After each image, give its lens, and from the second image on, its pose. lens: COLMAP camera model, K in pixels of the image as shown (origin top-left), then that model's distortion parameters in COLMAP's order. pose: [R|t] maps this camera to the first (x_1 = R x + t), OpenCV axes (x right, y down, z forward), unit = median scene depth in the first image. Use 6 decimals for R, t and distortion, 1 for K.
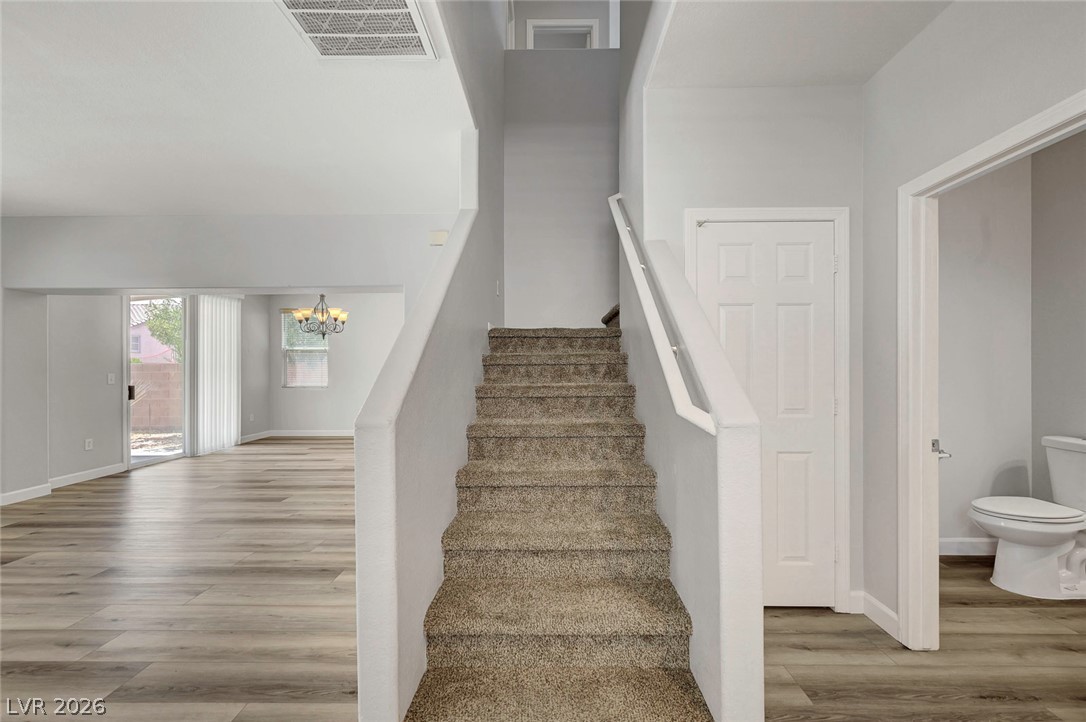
lens RADIAL K [[438.2, 0, 545.4], [0, 438.2, 370.7], [0, 0, 1]] dist [0.000371, 0.000526]
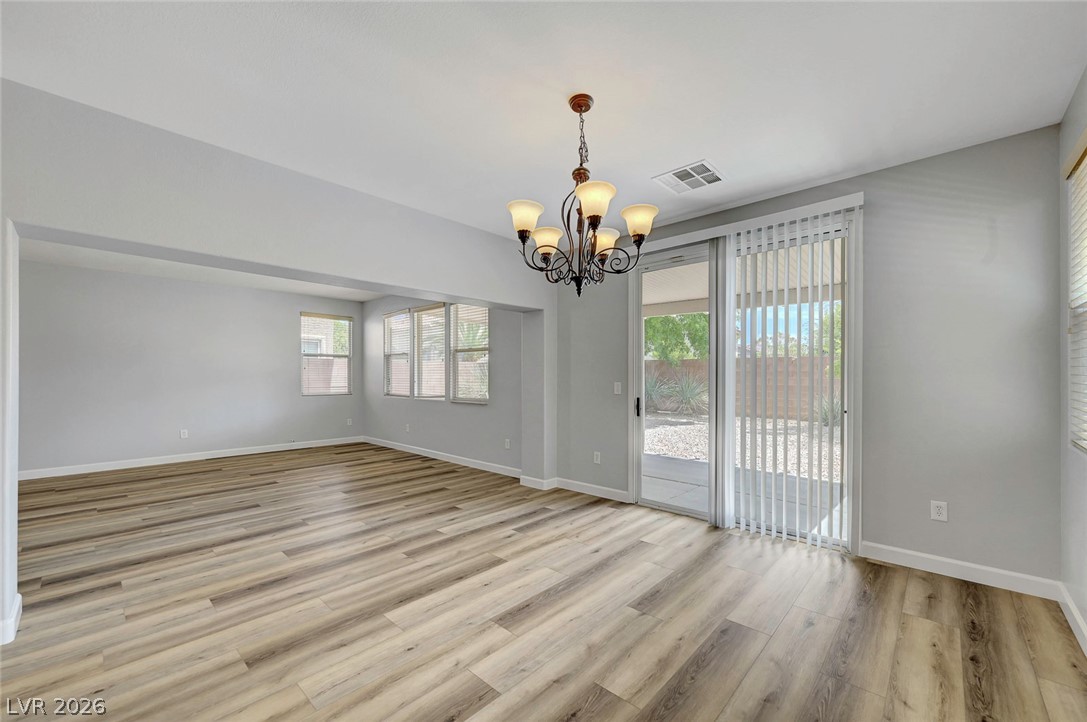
lens RADIAL K [[431.9, 0, 551.5], [0, 431.9, 376.5], [0, 0, 1]] dist [-0.000782, 0.000238]
pose [[-0.660133, 0.003114, -0.751142, -0.258302], [-0.000531, 0.999989, 0.004613, -0.007636], [0.751149, 0.003444, -0.660124, 1.367728]]
